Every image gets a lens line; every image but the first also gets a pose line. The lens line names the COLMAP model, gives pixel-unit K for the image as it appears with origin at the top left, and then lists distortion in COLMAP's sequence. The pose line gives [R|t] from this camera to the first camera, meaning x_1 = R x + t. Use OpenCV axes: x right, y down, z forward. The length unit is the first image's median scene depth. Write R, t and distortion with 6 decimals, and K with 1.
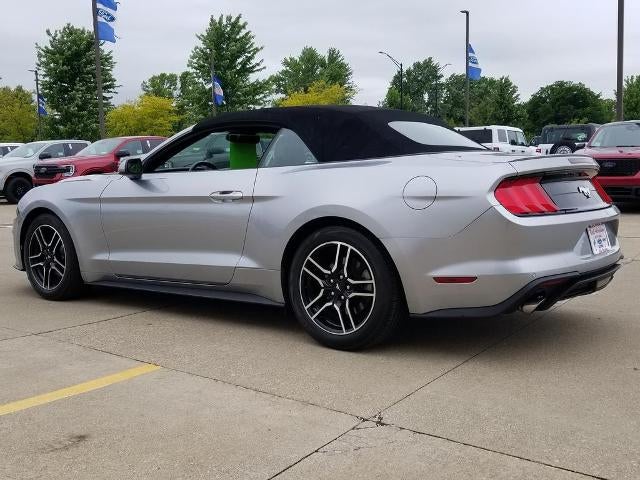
lens RADIAL K [[707.9, 0, 439.0], [0, 707.9, 240.2], [0, 0, 1]] dist [0.027773, 0.014008]
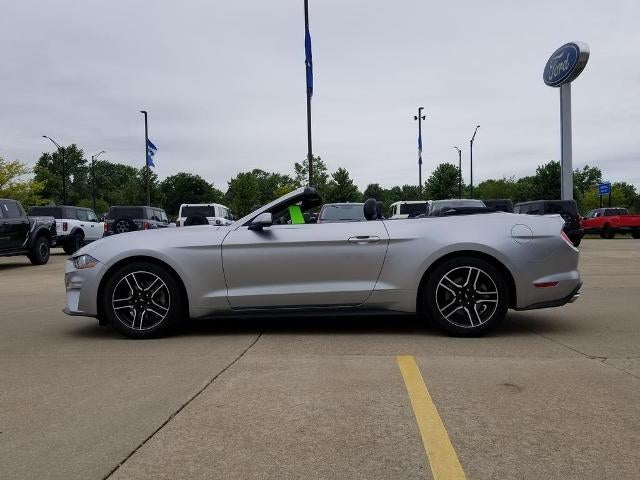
lens RADIAL K [[570.5, 0, 320.0], [0, 570.5, 240.0], [0, 0, 1]] dist [0.094555, -0.155114]
pose [[0.840531, 0.002874, 0.541756, -0.987924], [0.057350, 0.993895, -0.094251, 0.039315], [-0.538720, 0.110291, 0.835235, 0.108584]]
